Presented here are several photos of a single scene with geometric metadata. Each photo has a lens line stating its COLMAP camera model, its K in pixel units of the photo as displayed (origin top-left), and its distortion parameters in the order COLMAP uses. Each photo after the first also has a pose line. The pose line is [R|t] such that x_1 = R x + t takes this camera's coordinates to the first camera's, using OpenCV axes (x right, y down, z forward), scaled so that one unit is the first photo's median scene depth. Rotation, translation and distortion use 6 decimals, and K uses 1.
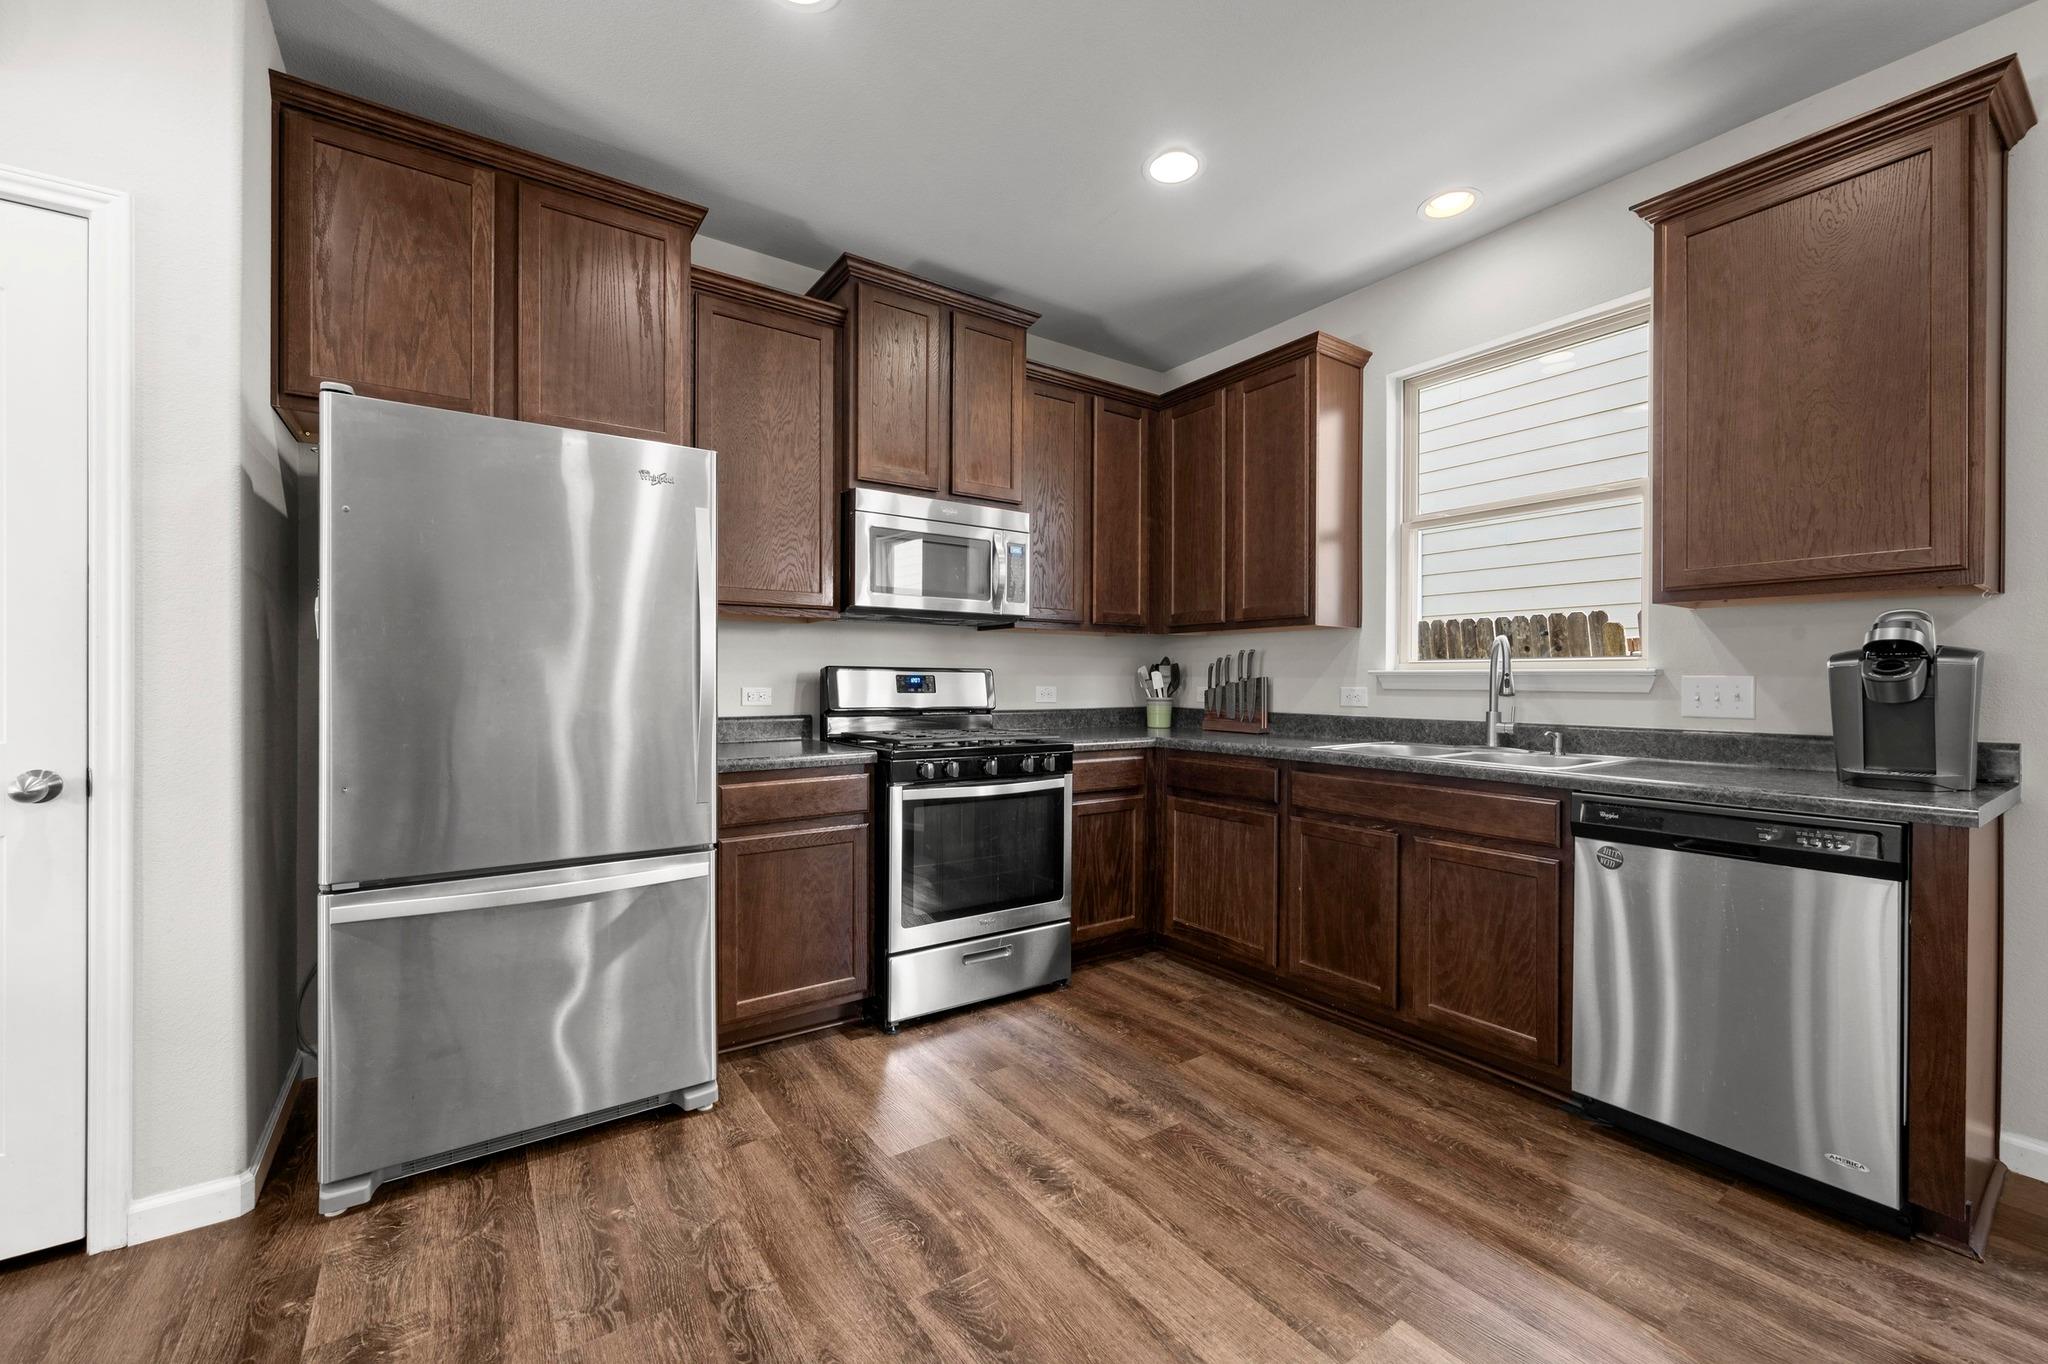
lens RADIAL K [[819.1, 0, 1020.1], [0, 819.1, 682.4], [0, 0, 1]] dist [-0.002386, 0.000015]
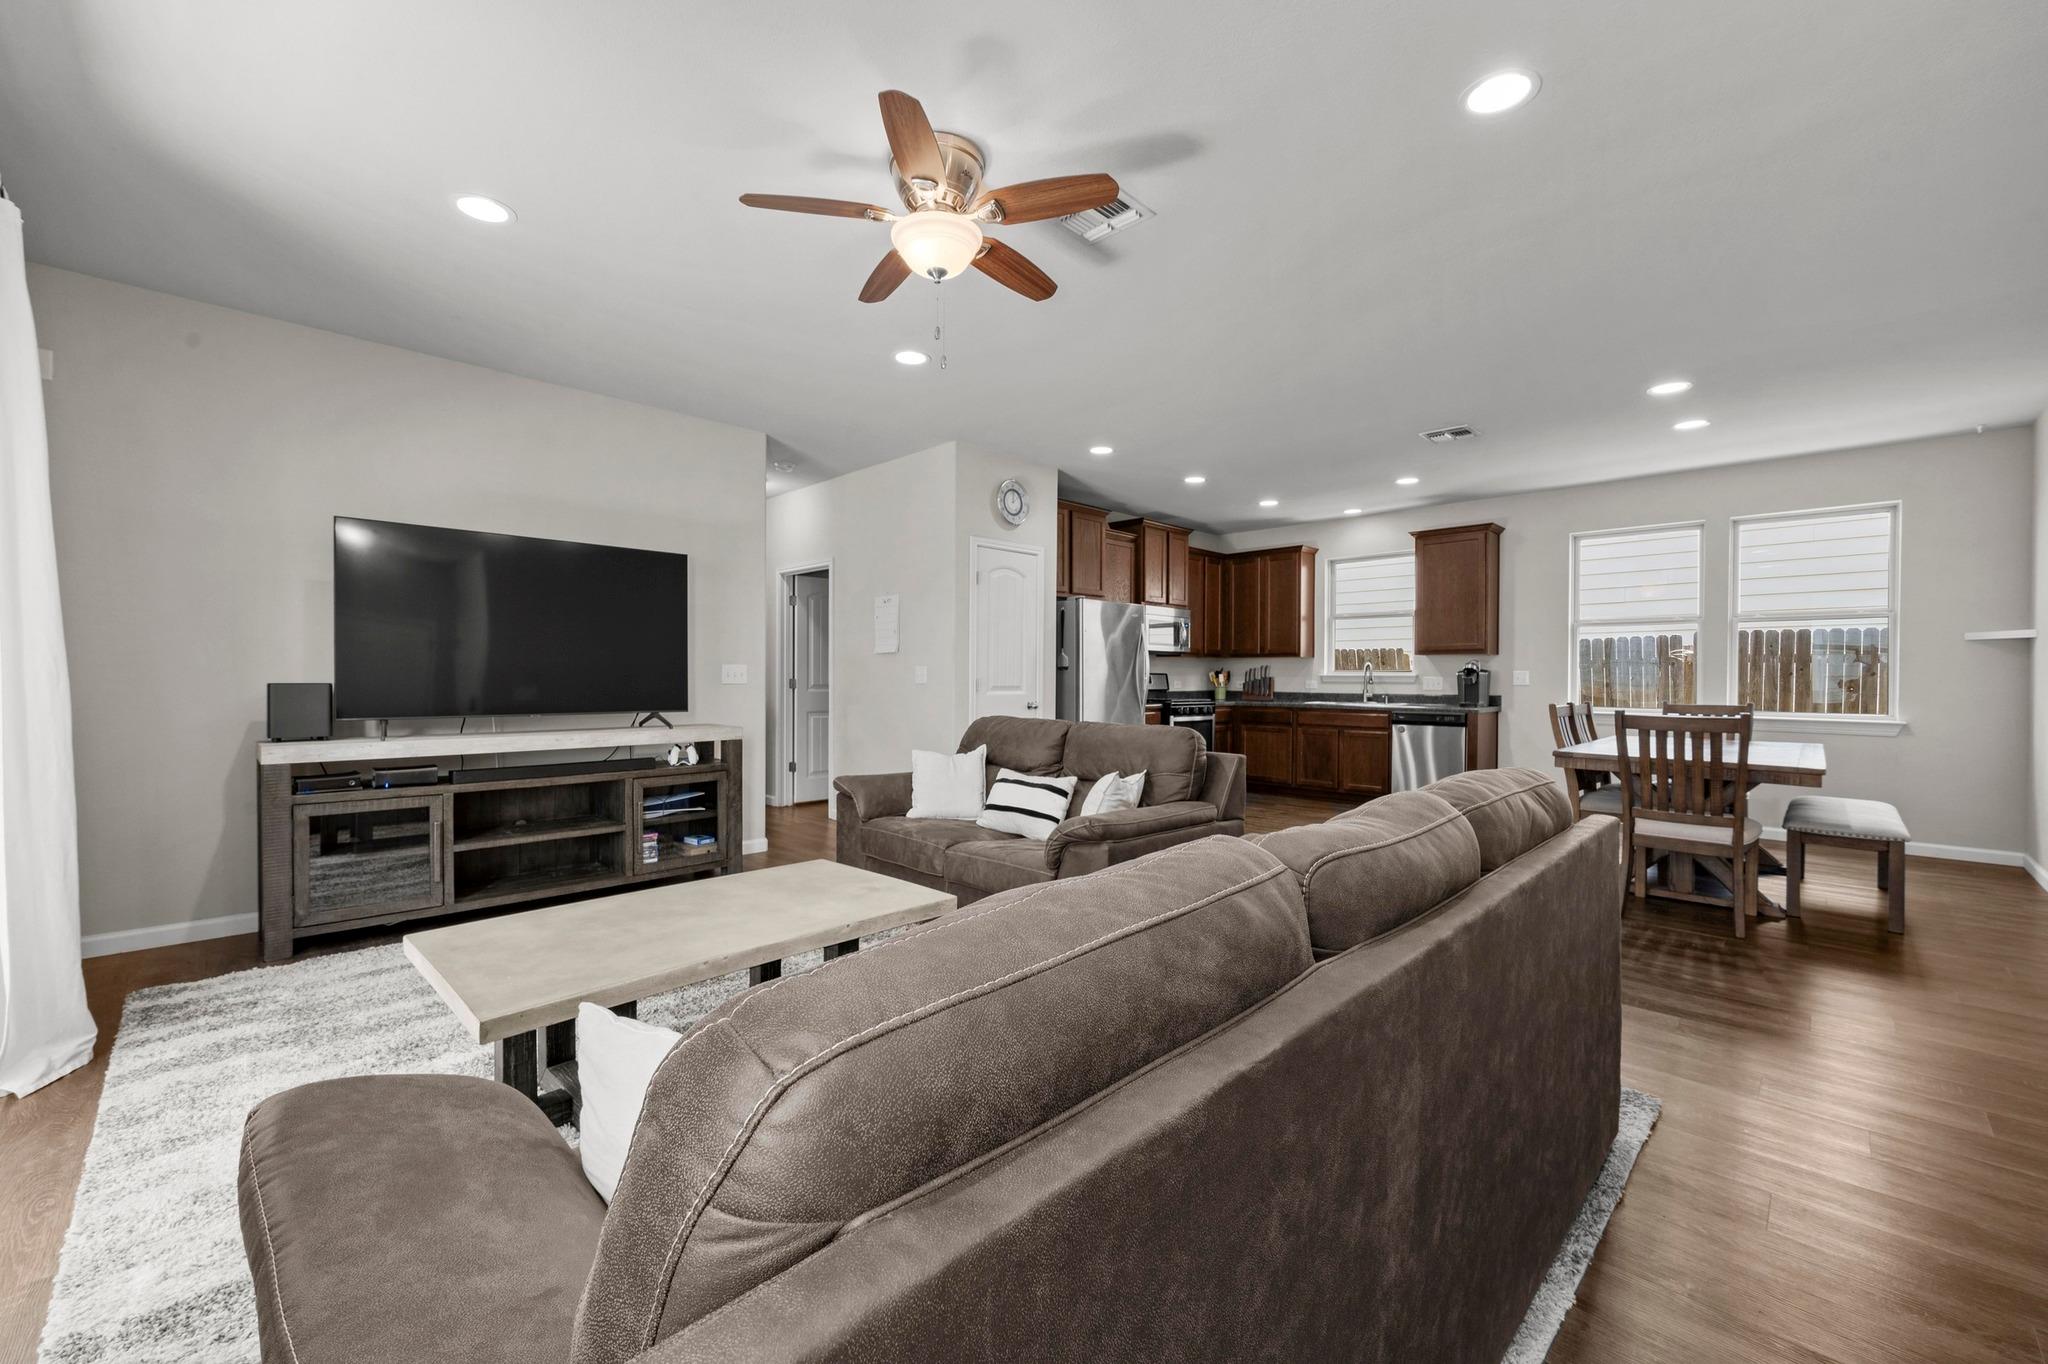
lens RADIAL K [[819.1, 0, 1020.1], [0, 819.1, 682.4], [0, 0, 1]] dist [-0.002386, 0.000015]
pose [[0.983972, 0.000499, 0.178325, -1.054472], [-0.000972, 0.999996, 0.002568, 0.005562], [-0.178323, -0.002700, 0.983968, -1.504376]]
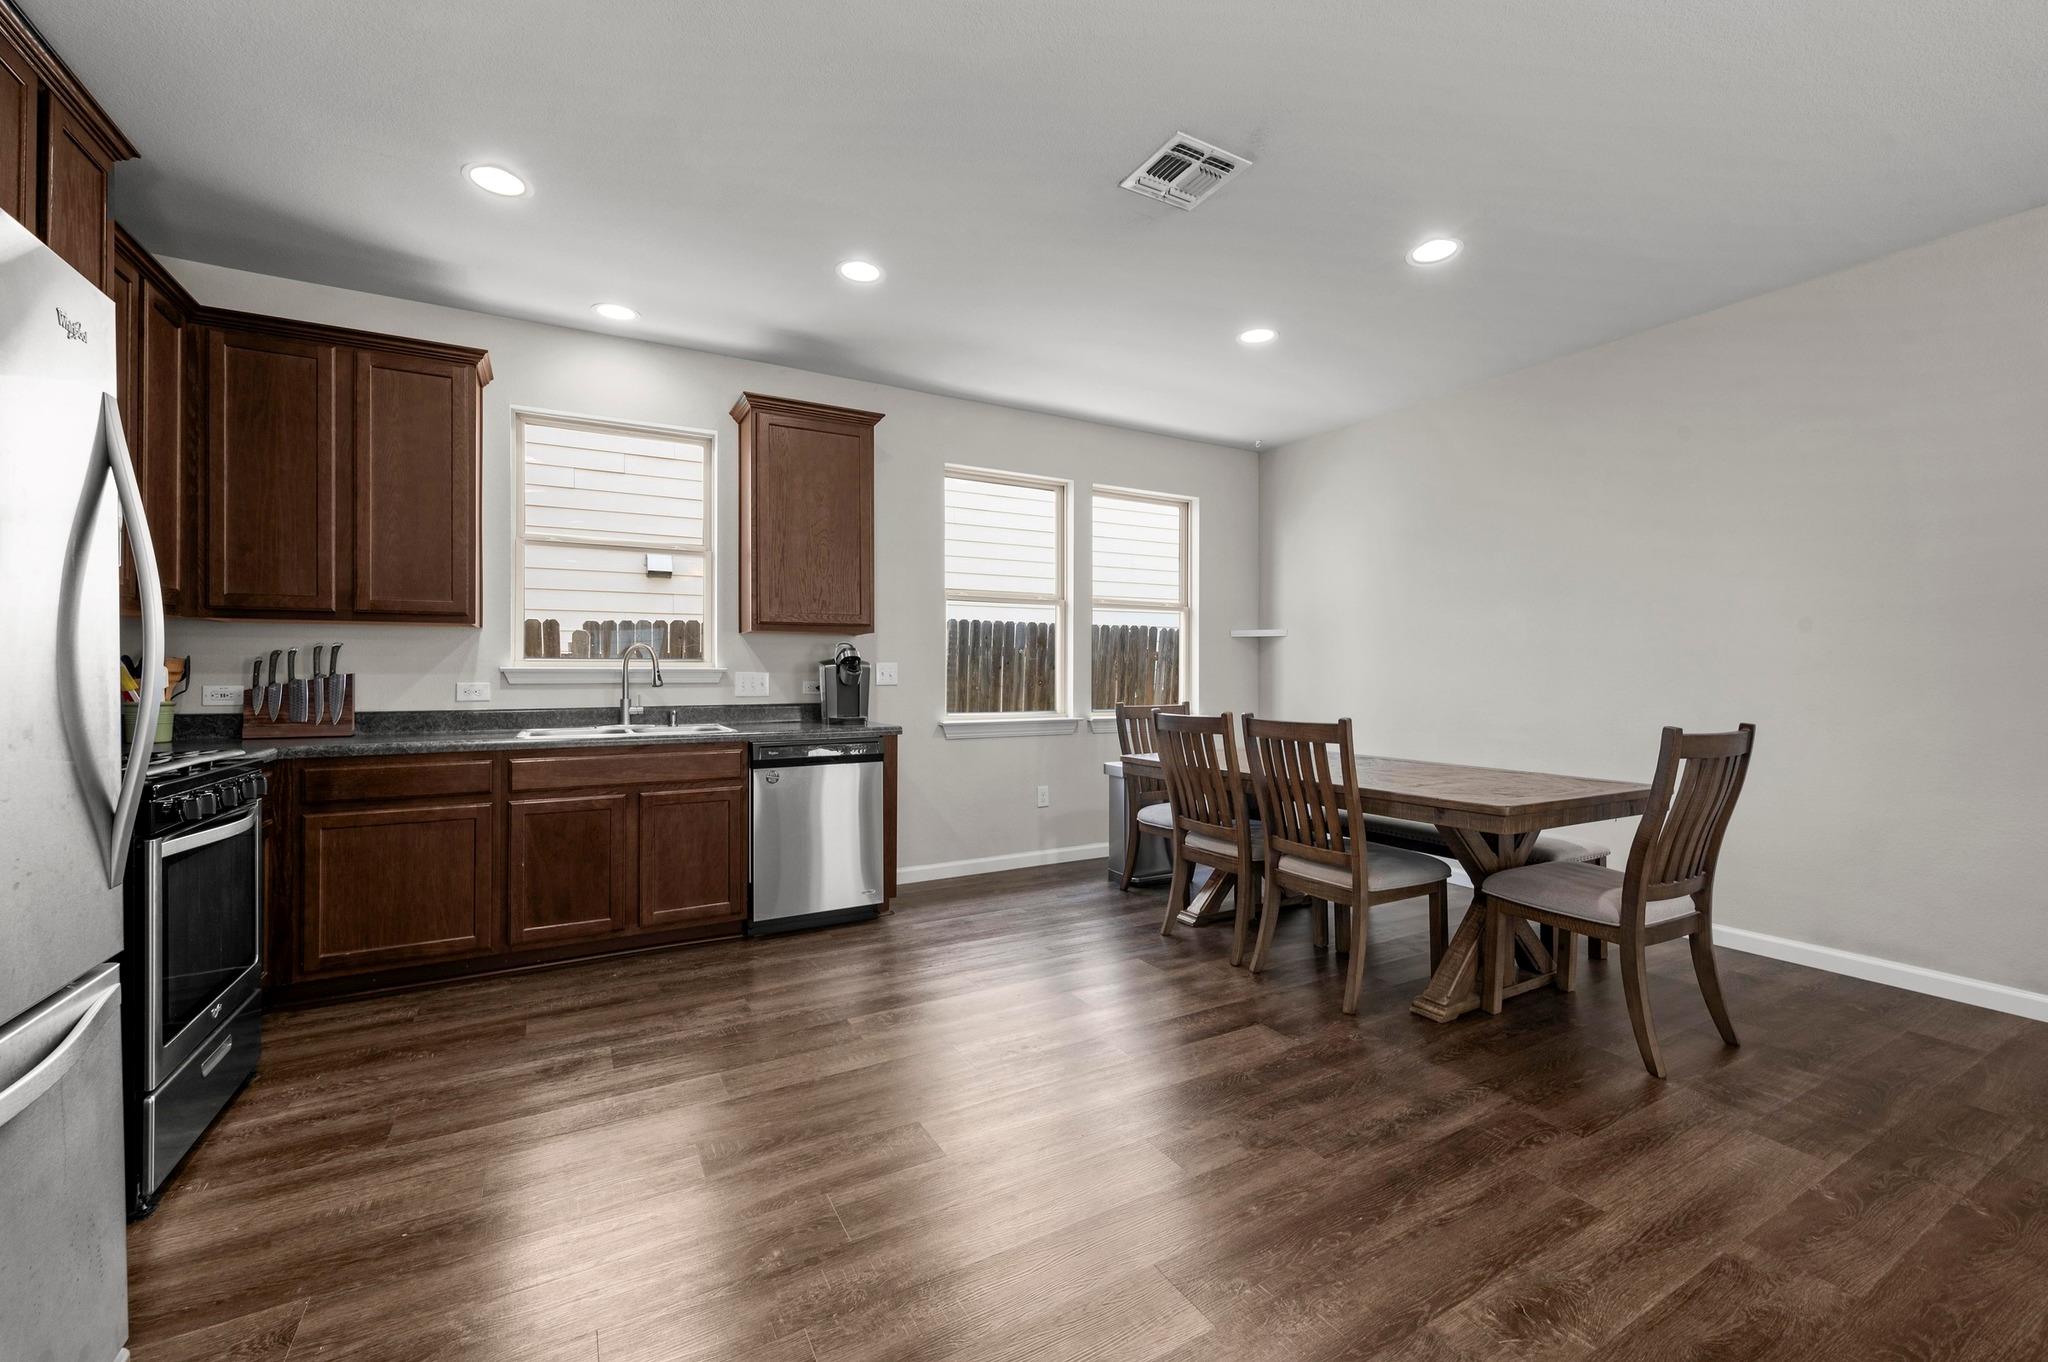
lens RADIAL K [[828.3, 0, 1036.3], [0, 828.3, 673.2], [0, 0, 1]] dist [0.001274, 0.000467]
pose [[0.087335, -0.003020, 0.996174, -0.695864], [0.005755, 0.999980, 0.002527, -0.005812], [-0.996162, 0.005512, 0.087351, 0.202510]]
